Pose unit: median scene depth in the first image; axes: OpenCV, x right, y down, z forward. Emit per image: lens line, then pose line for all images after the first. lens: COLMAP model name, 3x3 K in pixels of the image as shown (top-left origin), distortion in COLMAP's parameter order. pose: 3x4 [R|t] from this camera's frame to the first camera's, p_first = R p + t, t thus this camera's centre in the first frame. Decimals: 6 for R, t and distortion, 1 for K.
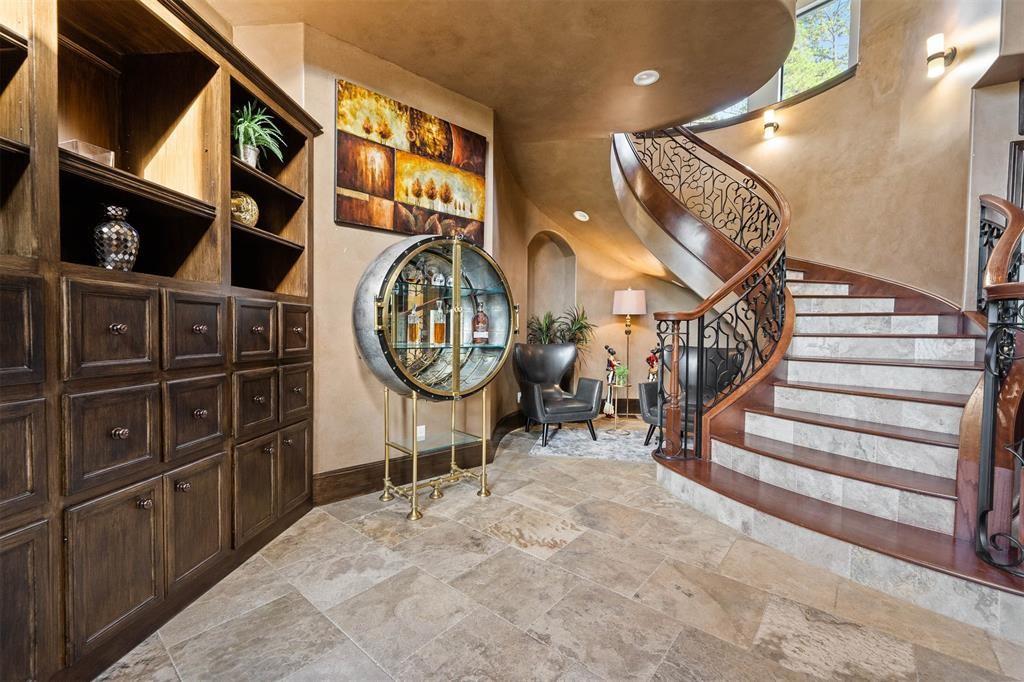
lens RADIAL K [[431.1, 0, 512.9], [0, 431.1, 342.2], [0, 0, 1]] dist [0.000044, -0.000120]
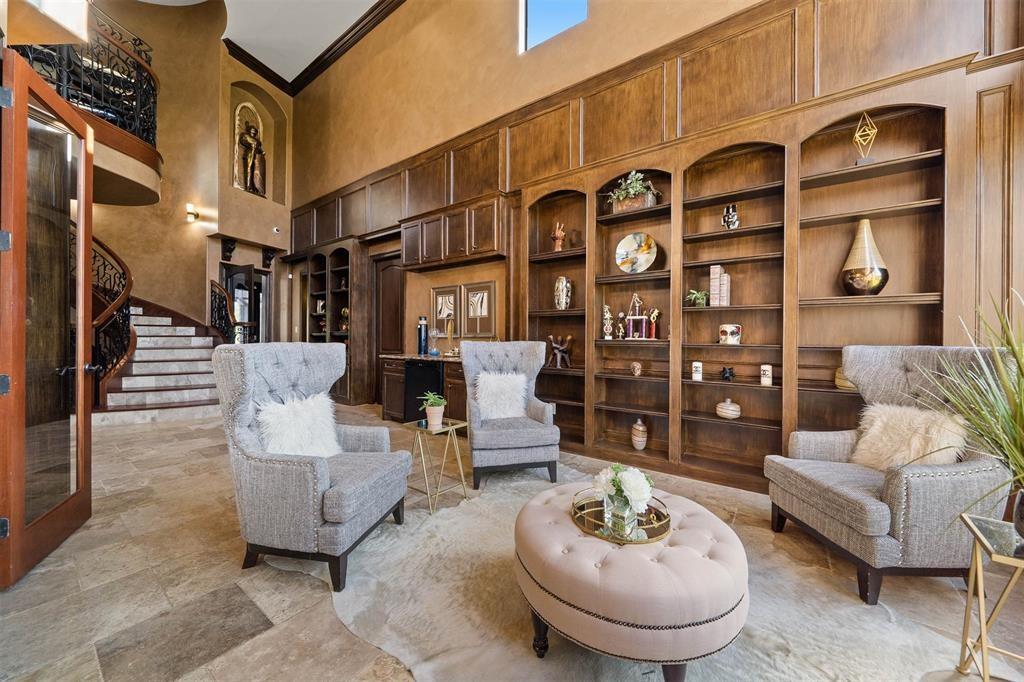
lens RADIAL K [[391.0, 0, 513.6], [0, 391.0, 337.6], [0, 0, 1]] dist [0.000597, 0.000005]
pose [[-0.029740, -0.012476, 0.999480, -1.135395], [0.016073, 0.999787, 0.012958, -0.004925], [-0.999428, 0.016450, -0.029533, -0.626972]]
